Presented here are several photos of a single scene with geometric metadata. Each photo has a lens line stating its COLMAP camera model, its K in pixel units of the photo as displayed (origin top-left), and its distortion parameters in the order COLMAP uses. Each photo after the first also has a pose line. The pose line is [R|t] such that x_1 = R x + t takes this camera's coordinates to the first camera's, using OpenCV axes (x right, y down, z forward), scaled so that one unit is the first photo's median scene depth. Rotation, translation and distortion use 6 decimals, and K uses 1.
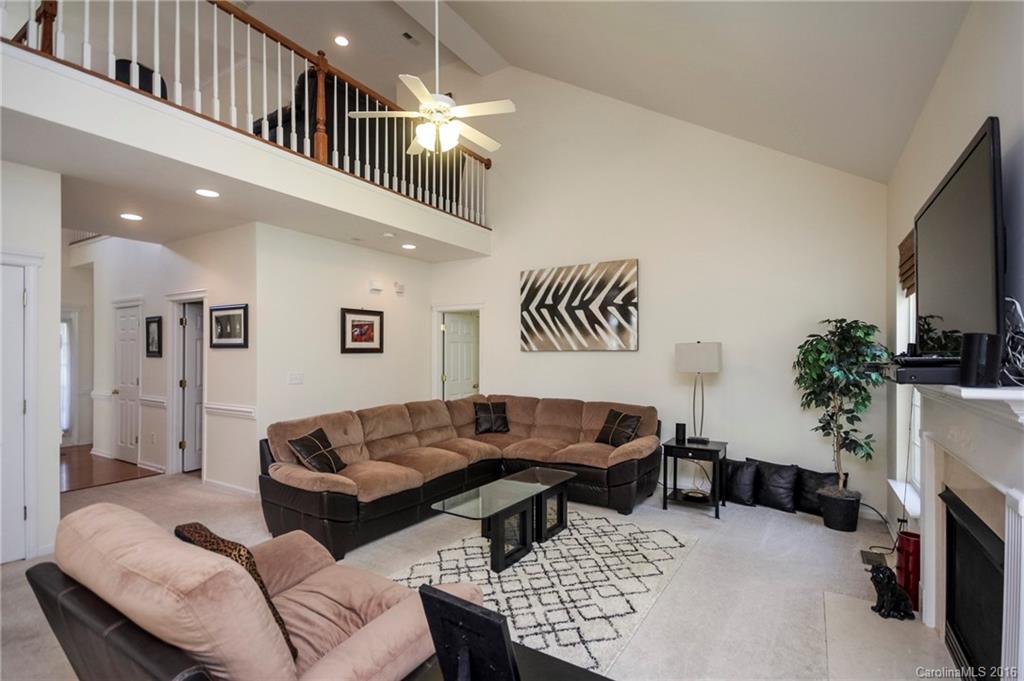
lens RADIAL K [[480.7, 0, 512.4], [0, 480.7, 350.4], [0, 0, 1]] dist [0.008071, -0.005635]
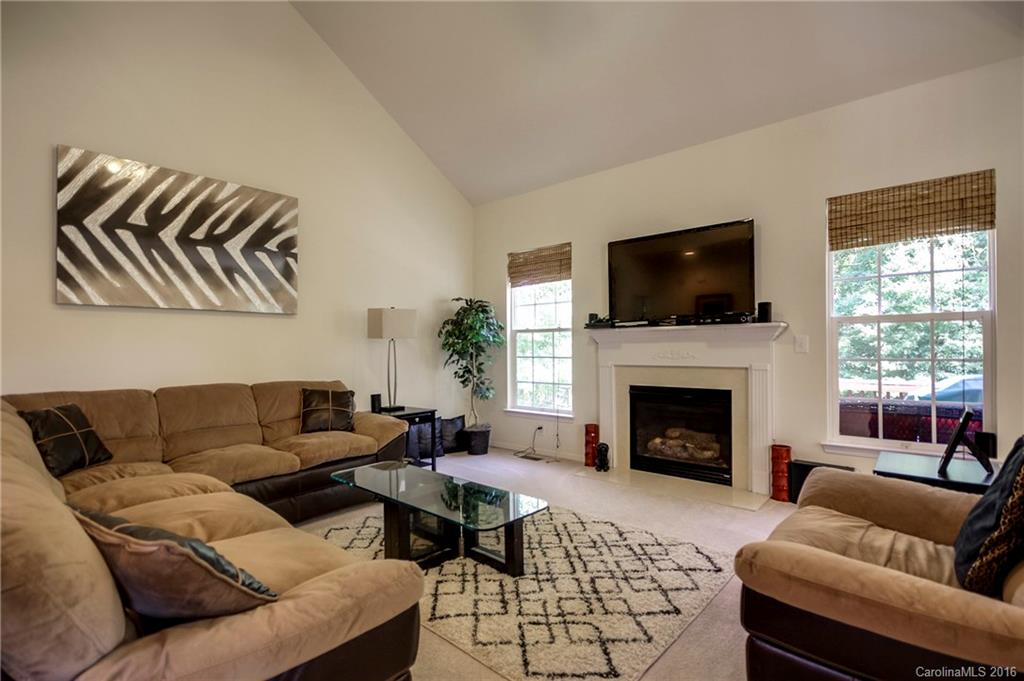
lens RADIAL K [[479.4, 0, 514.9], [0, 479.4, 347.3], [0, 0, 1]] dist [0.002816, -0.004273]
pose [[0.138559, 0.004607, 0.990344, -0.445621], [0.005960, 0.999967, -0.005486, 0.057359], [-0.990336, 0.006663, 0.138527, 0.507529]]
